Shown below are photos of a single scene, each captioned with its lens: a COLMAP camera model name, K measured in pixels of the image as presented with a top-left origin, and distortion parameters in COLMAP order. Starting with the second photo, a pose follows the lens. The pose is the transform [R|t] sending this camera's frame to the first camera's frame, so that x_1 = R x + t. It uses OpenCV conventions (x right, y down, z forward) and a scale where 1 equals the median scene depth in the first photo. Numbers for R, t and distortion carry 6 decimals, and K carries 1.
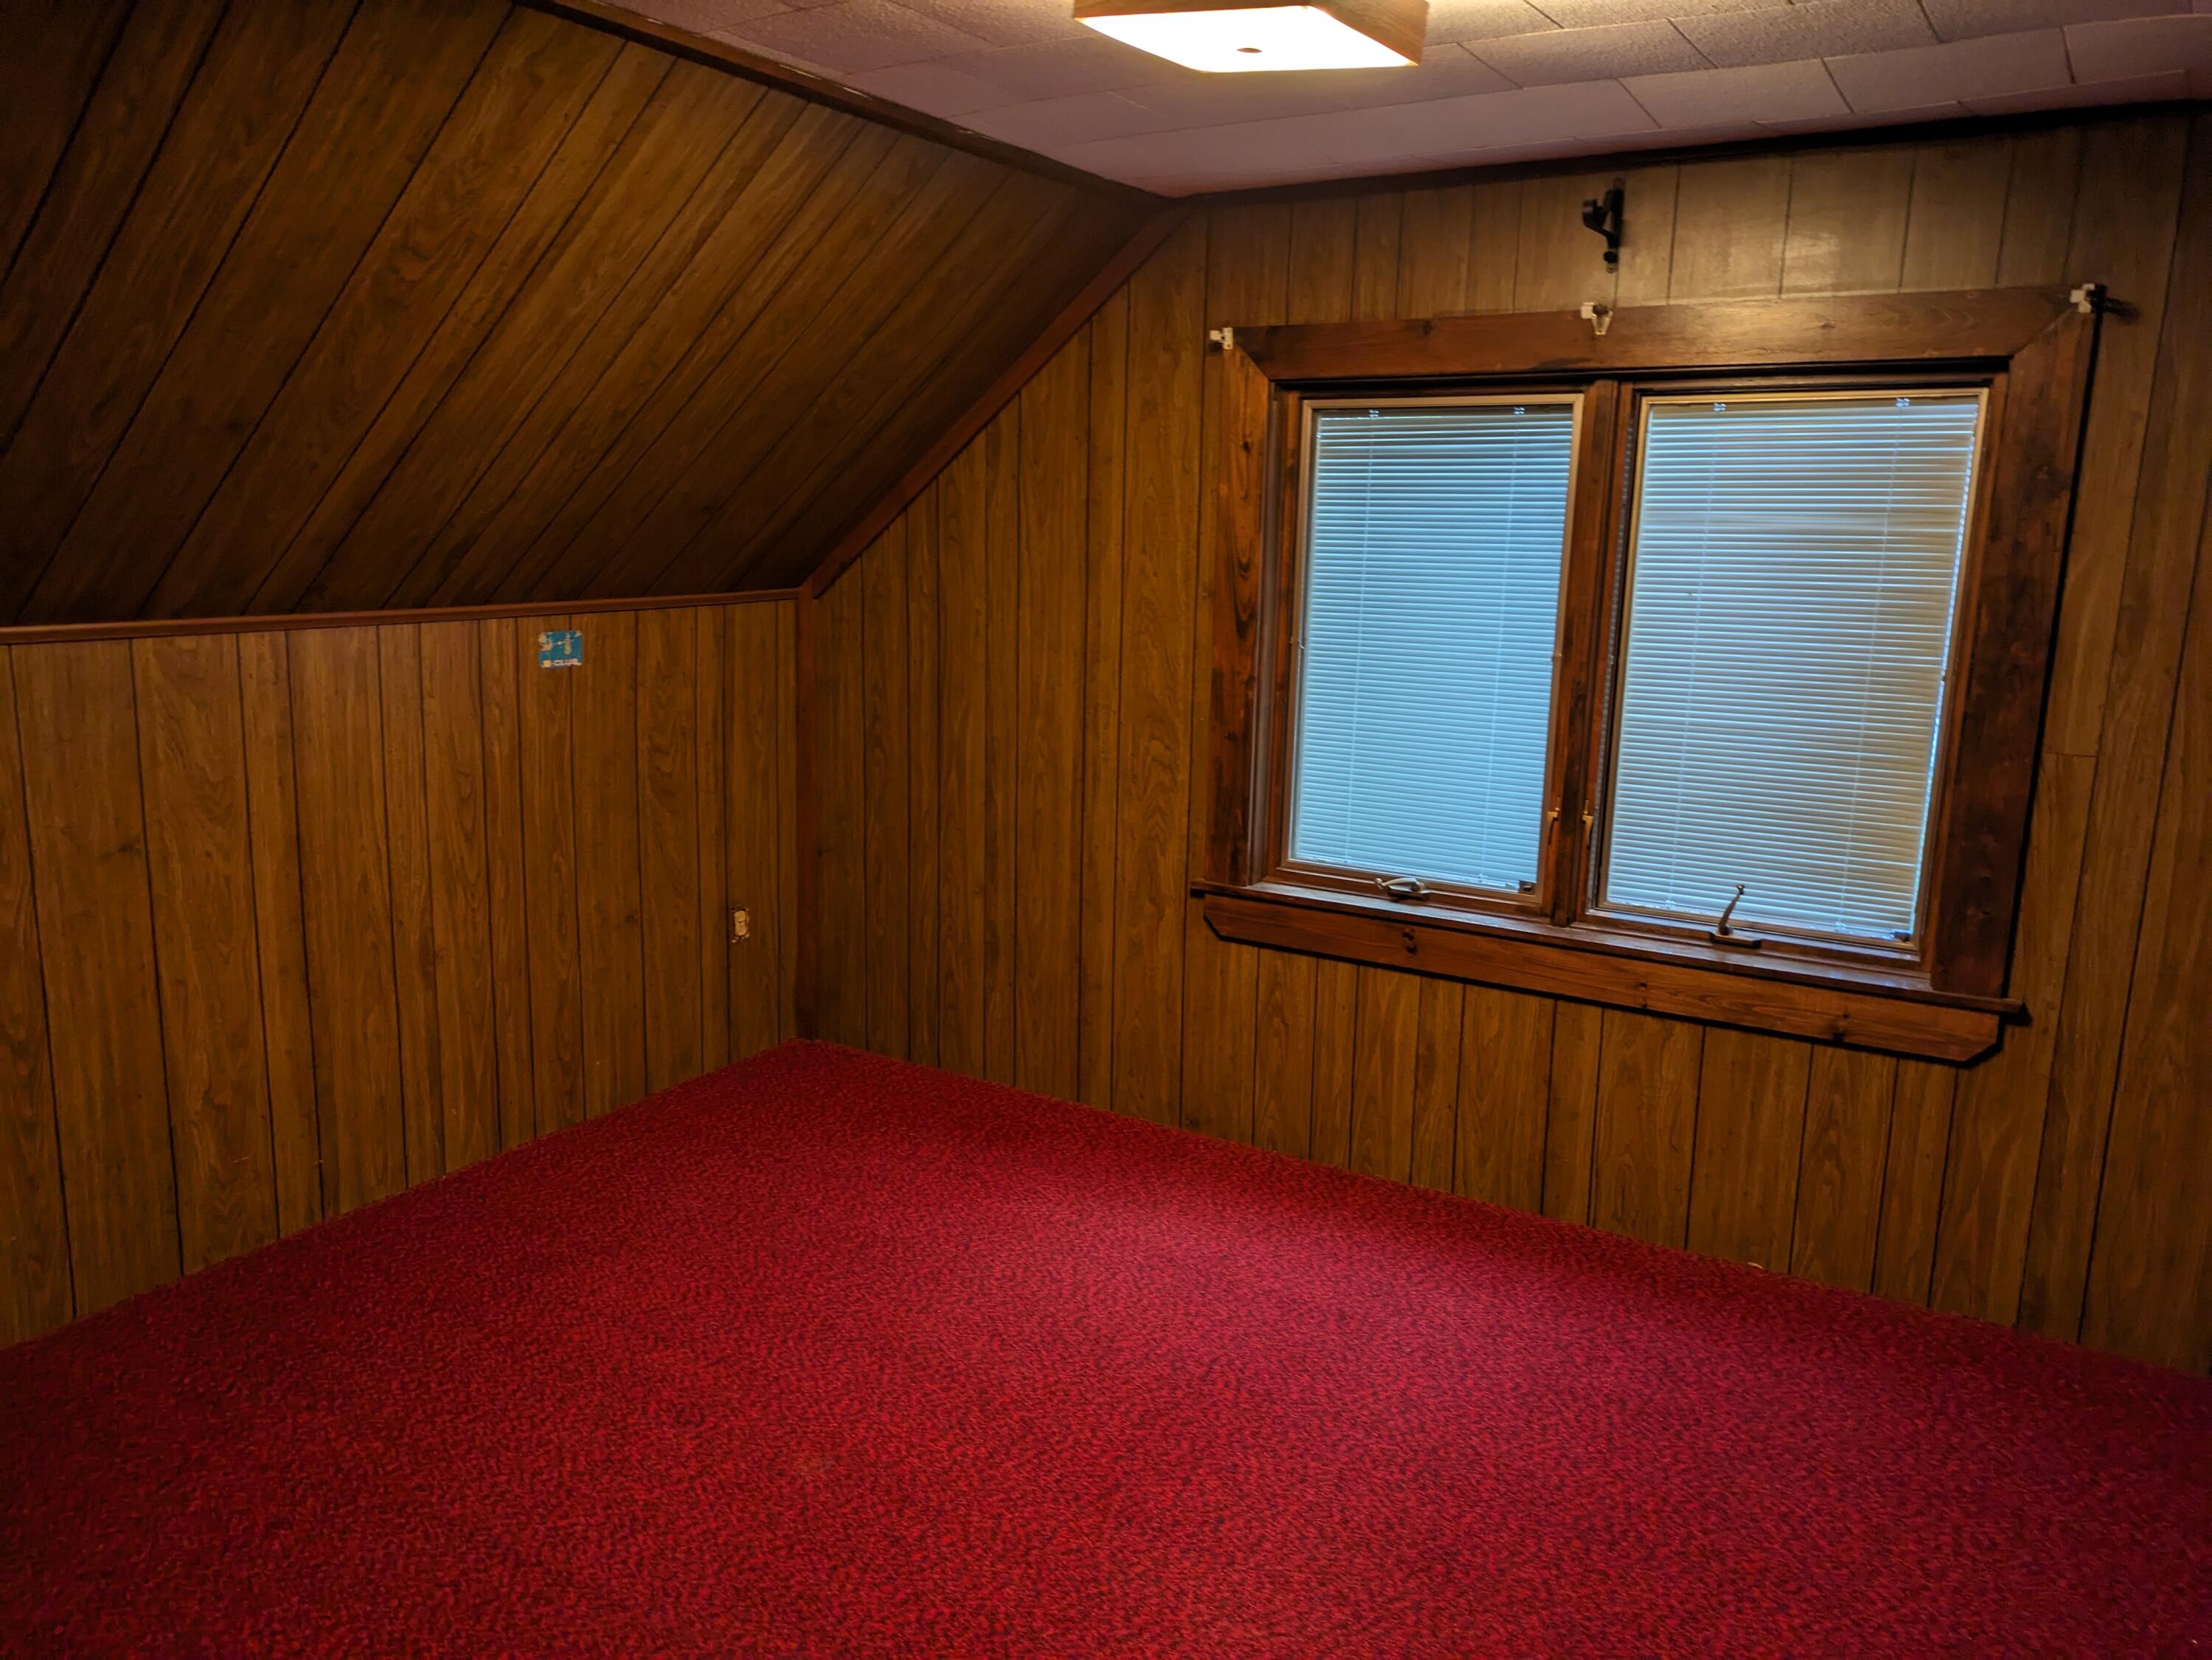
lens RADIAL K [[1625.6, 0, 1106.0], [0, 1625.6, 830.0], [0, 0, 1]] dist [0.068303, -0.064634]
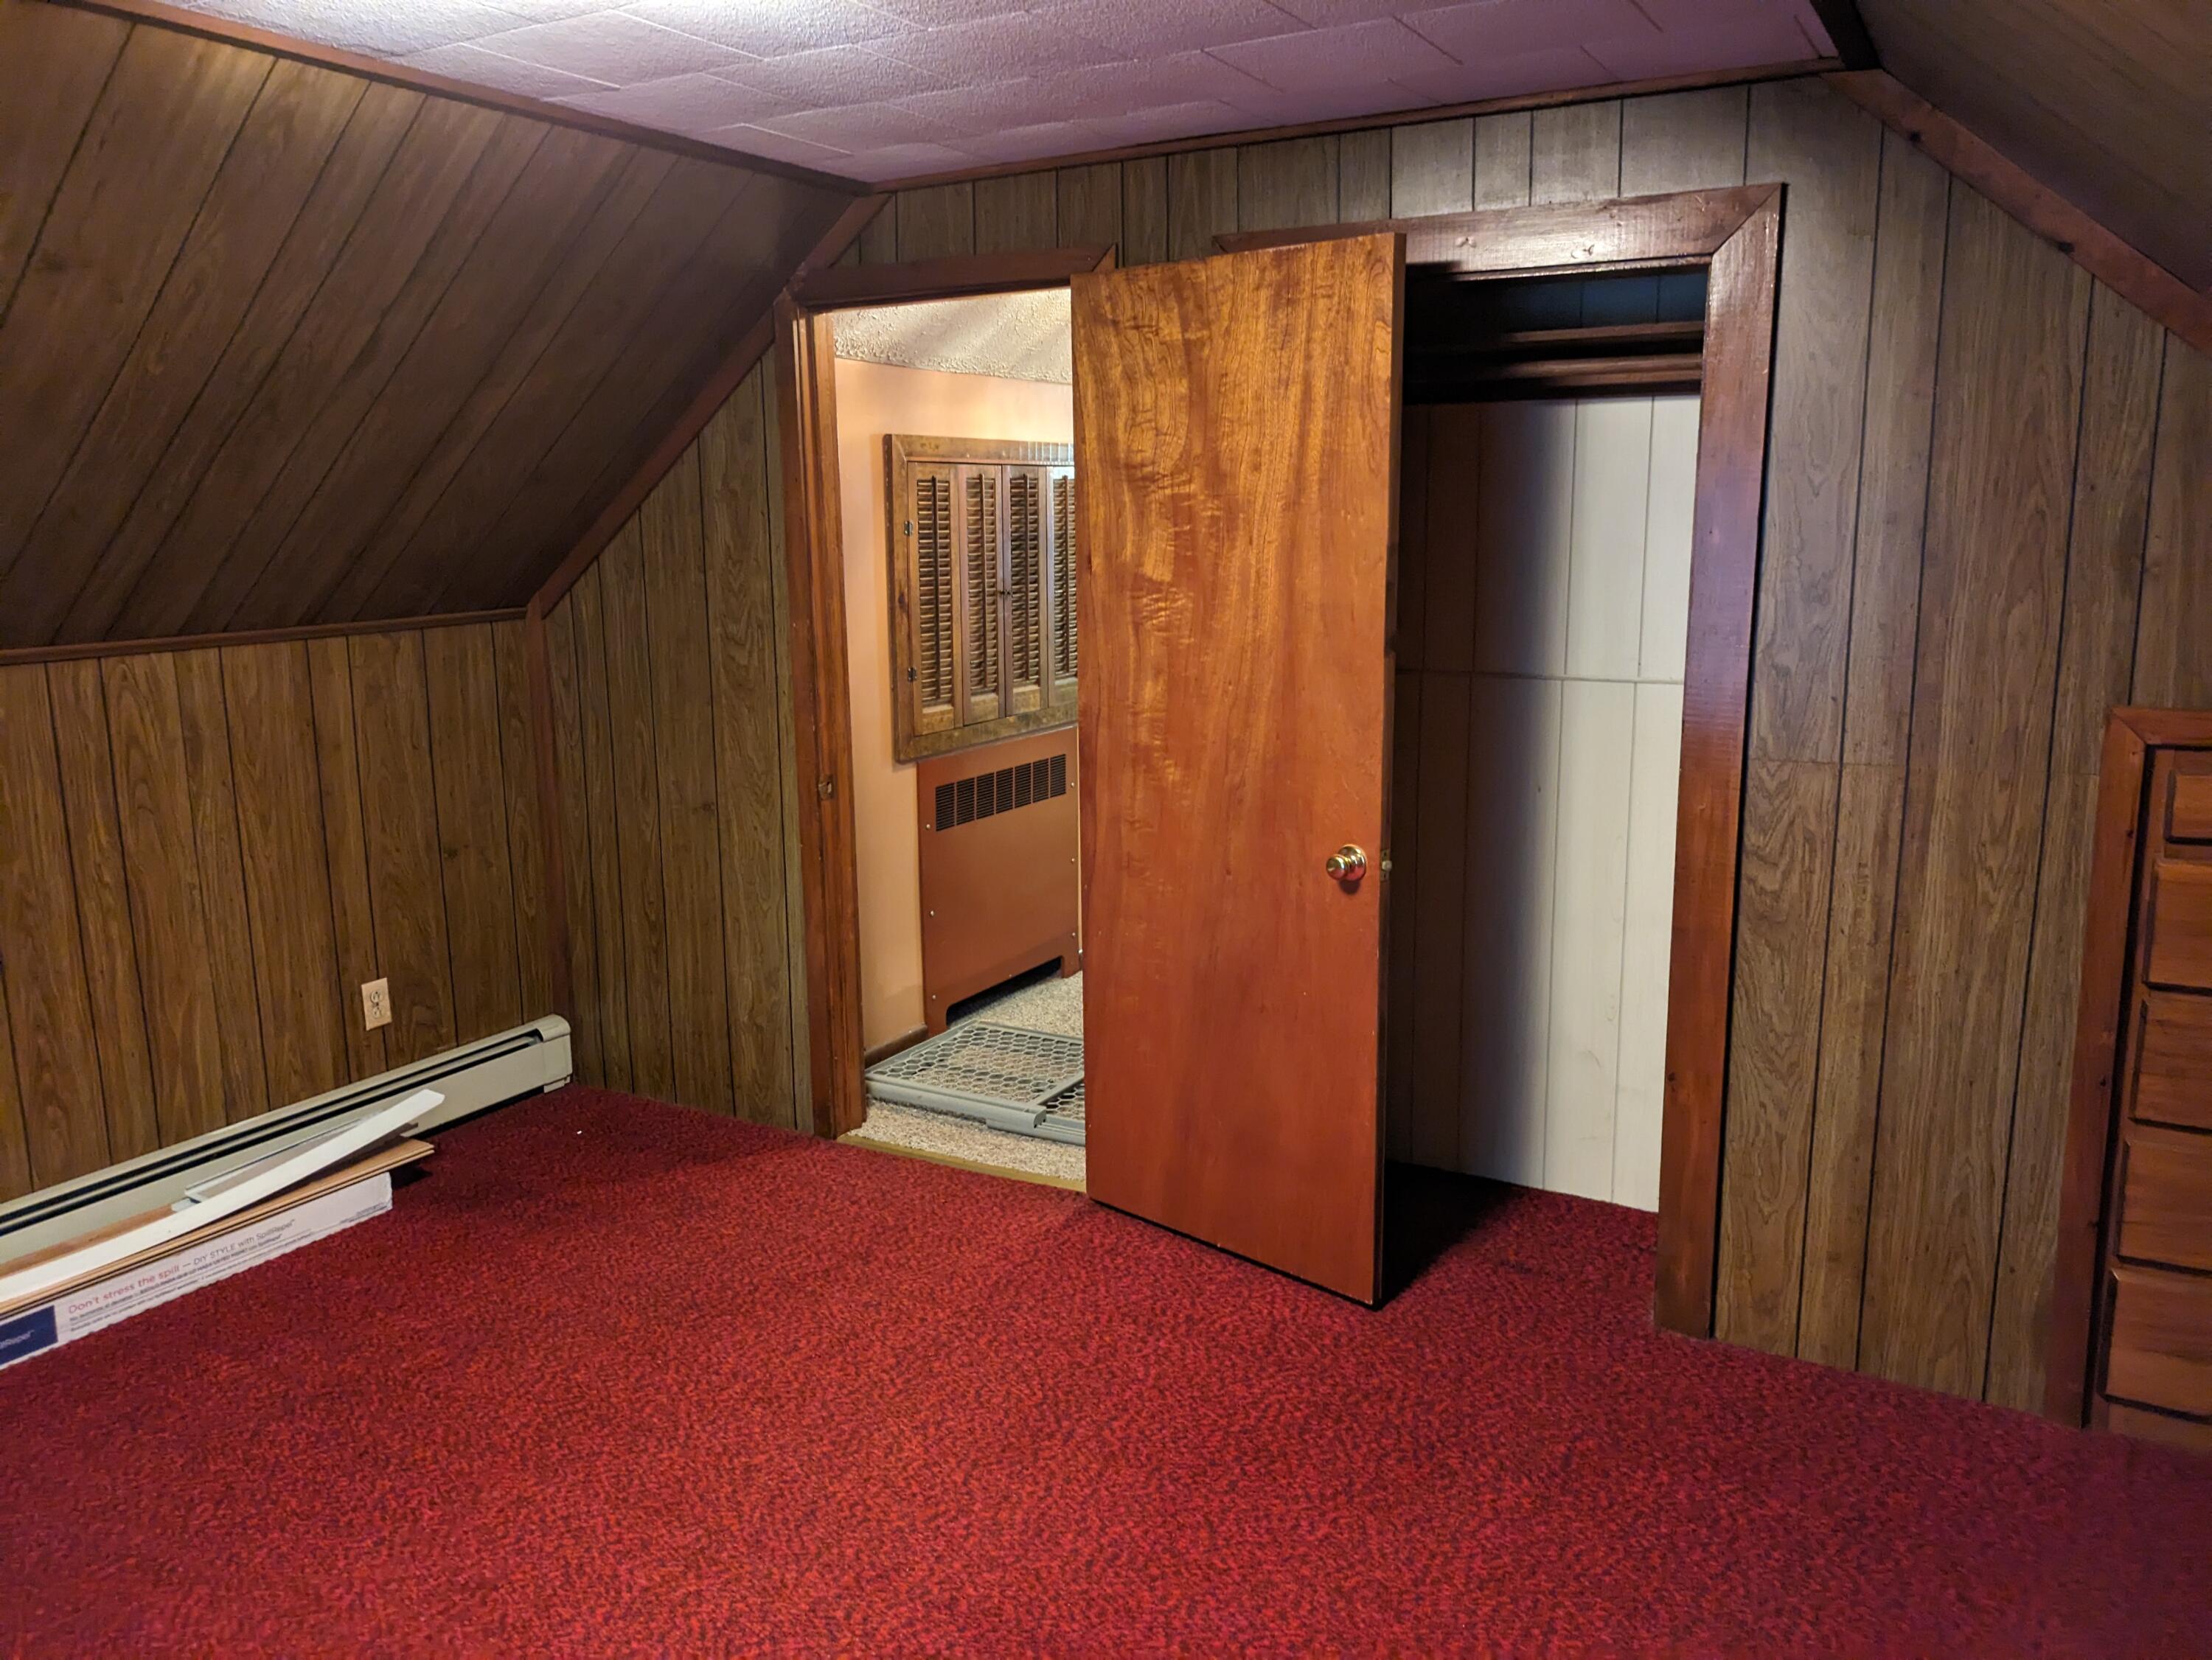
lens RADIAL K [[1625.6, 0, 1106.0], [0, 1625.6, 830.0], [0, 0, 1]] dist [0.068303, -0.064634]
pose [[0.034501, 0.164025, -0.985853, 0.688093], [-0.155126, 0.975363, 0.156851, -0.218764], [0.987292, 0.147519, 0.059095, 1.183796]]
